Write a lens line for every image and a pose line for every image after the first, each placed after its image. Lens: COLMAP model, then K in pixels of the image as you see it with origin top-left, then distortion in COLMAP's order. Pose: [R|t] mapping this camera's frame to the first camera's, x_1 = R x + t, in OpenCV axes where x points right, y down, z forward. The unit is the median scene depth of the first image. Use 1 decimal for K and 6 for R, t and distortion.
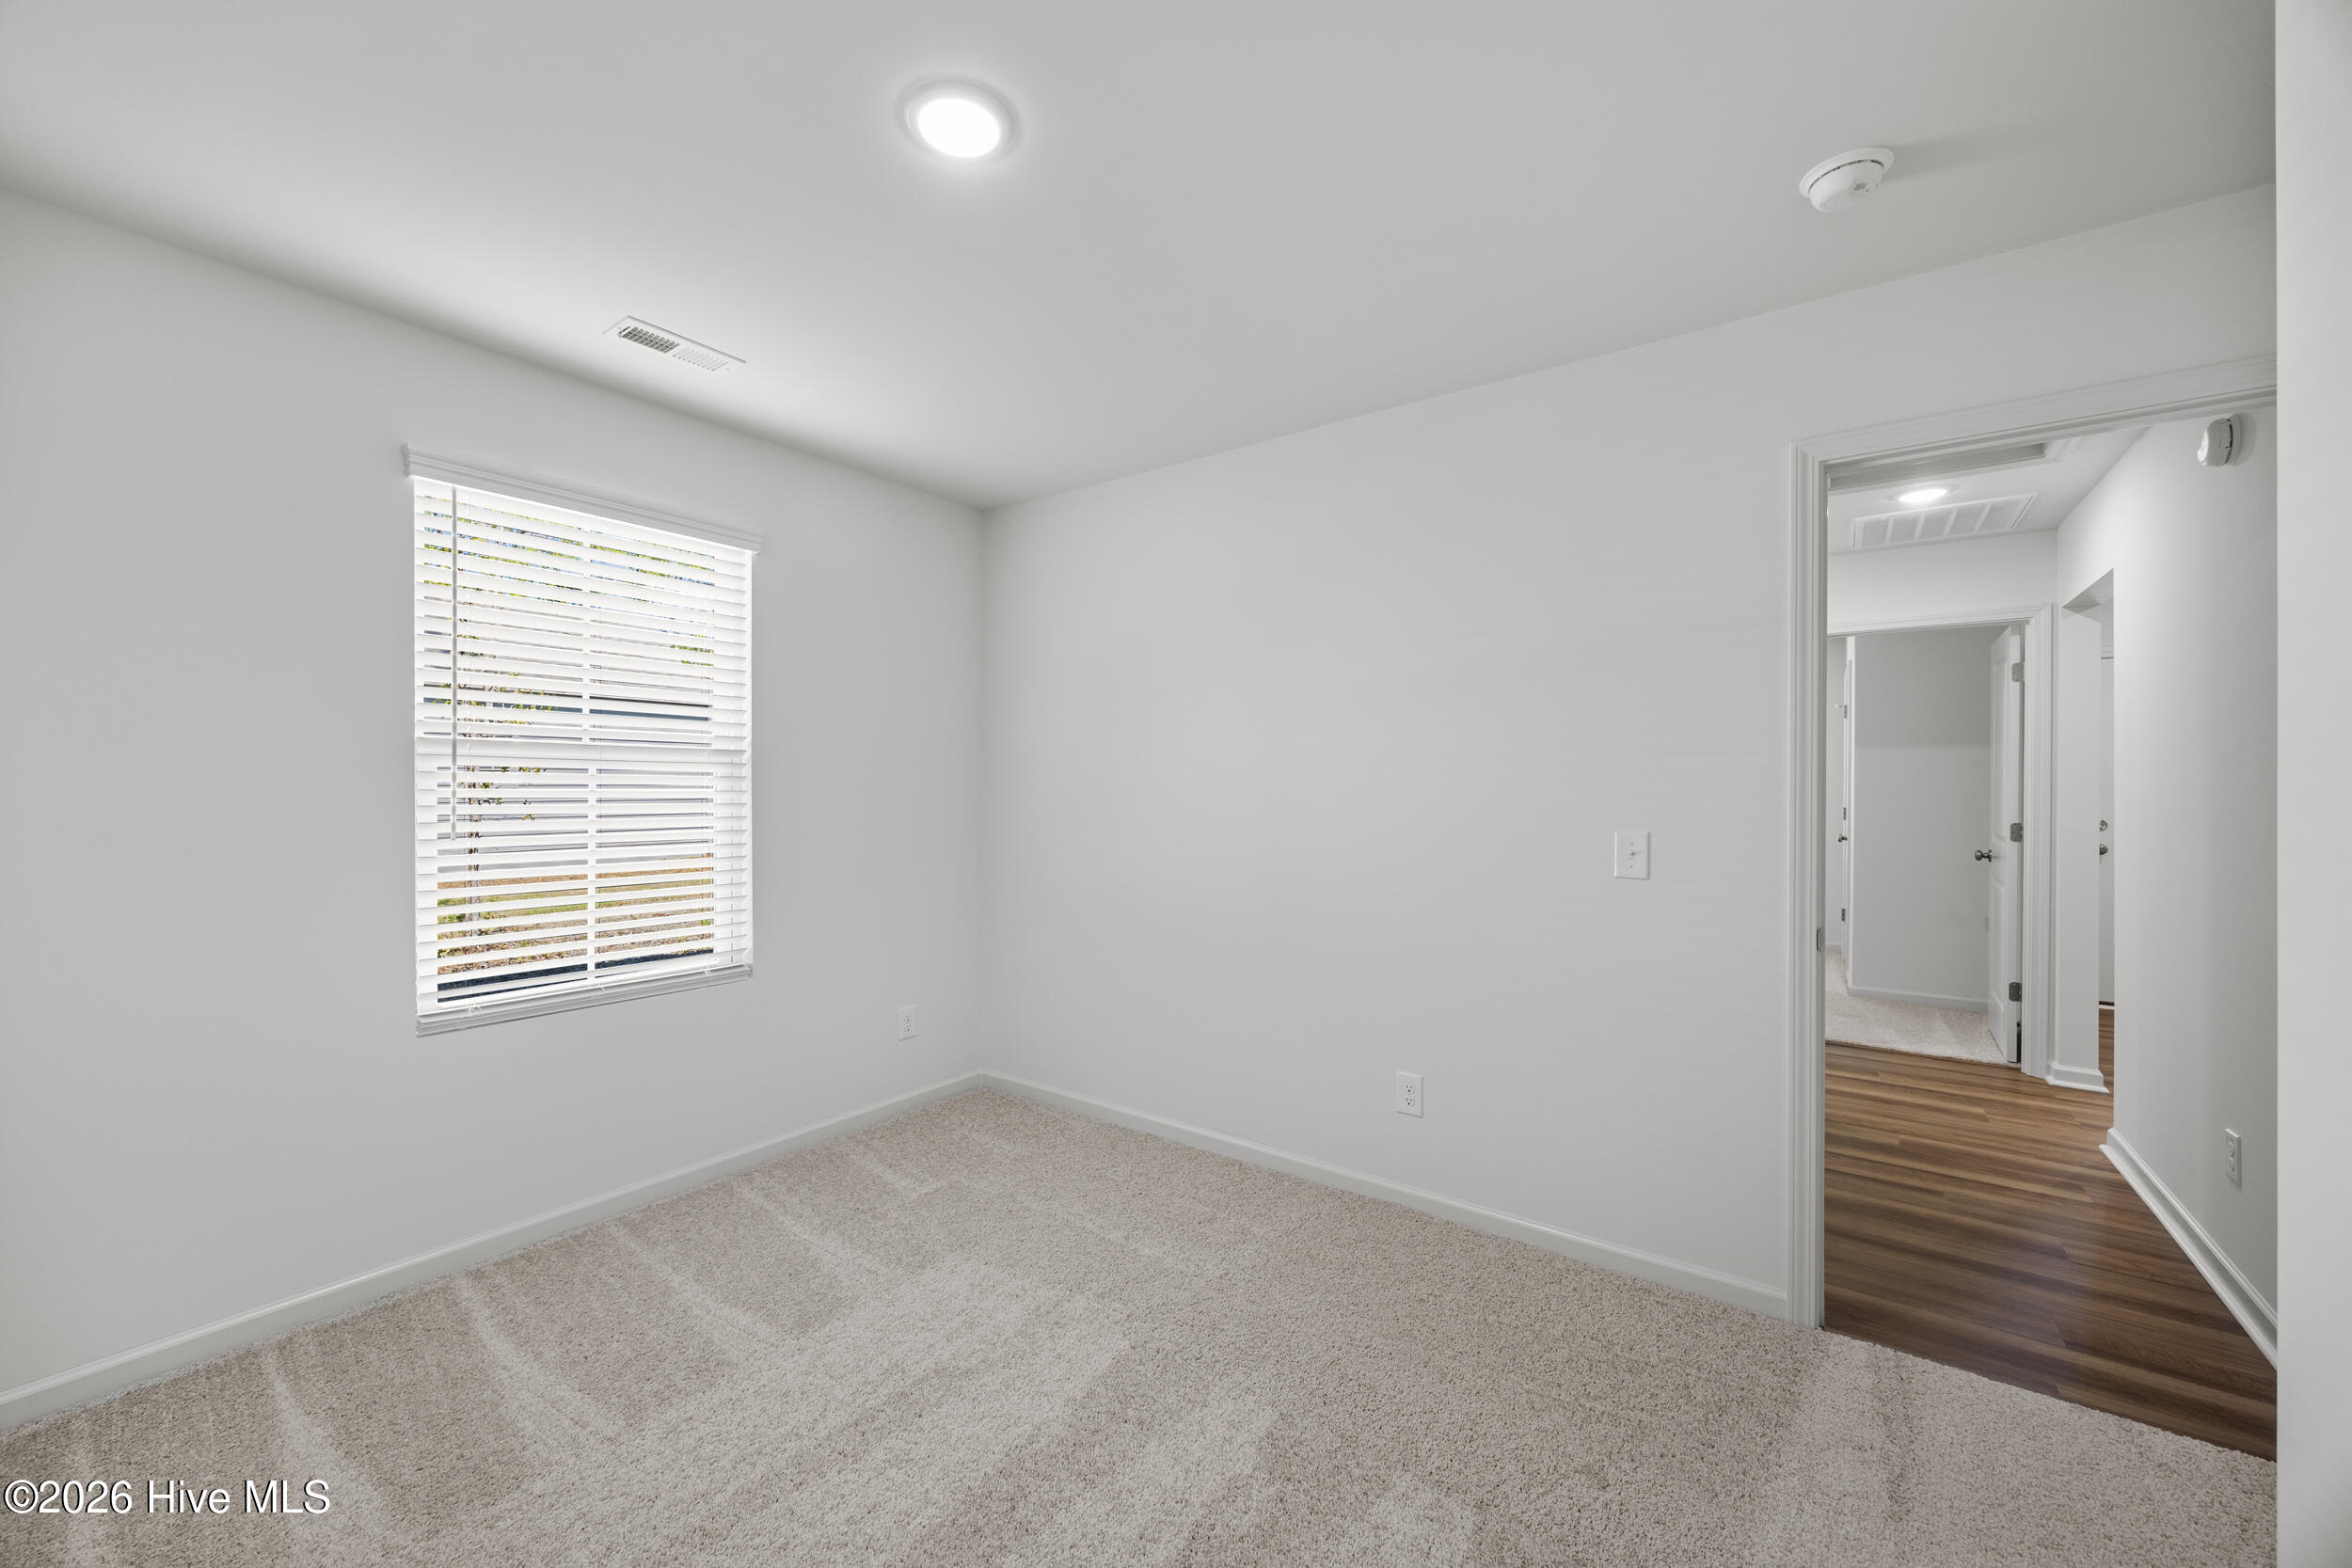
lens RADIAL K [[893.4, 0, 1174.6], [0, 893.4, 788.9], [0, 0, 1]] dist [-0.002229, 0.000006]
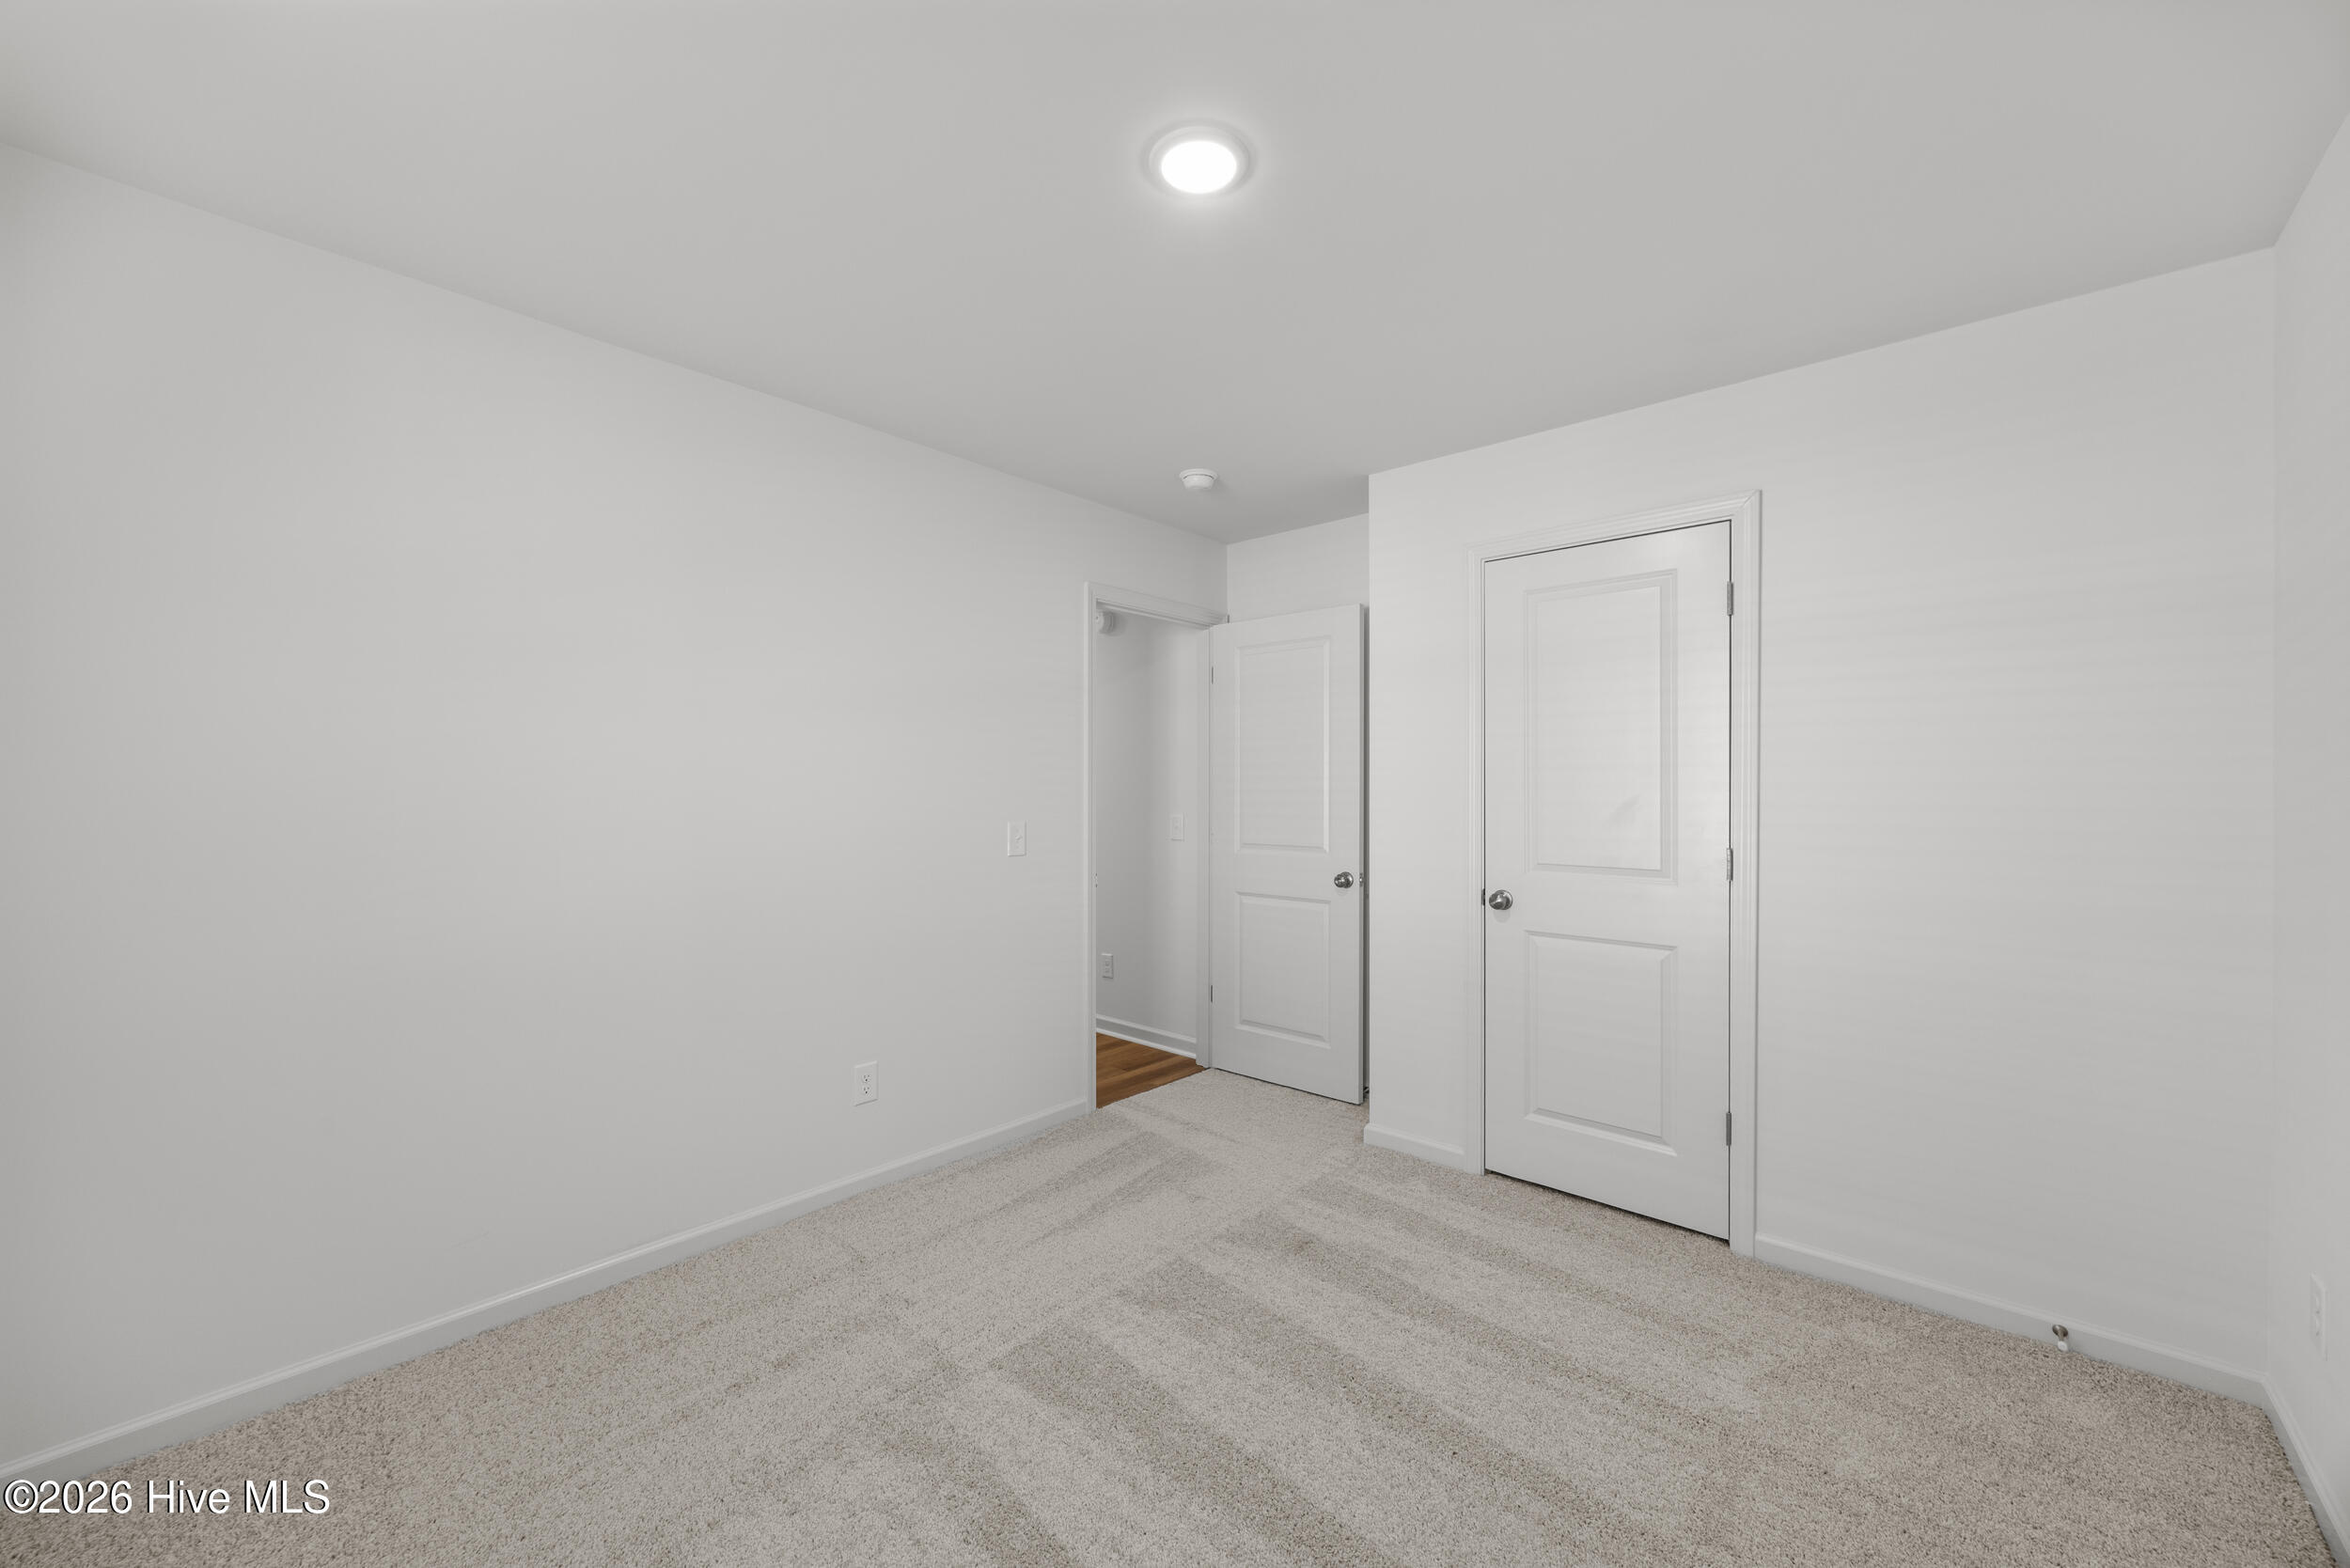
lens RADIAL K [[892.7, 0, 1173.6], [0, 892.7, 788.9], [0, 0, 1]] dist [-0.002229, 0.000006]
pose [[0.100862, -0.001478, 0.994899, -0.737746], [0.001530, 0.999998, 0.001331, -0.005922], [-0.994899, 0.001388, 0.100864, 0.527180]]
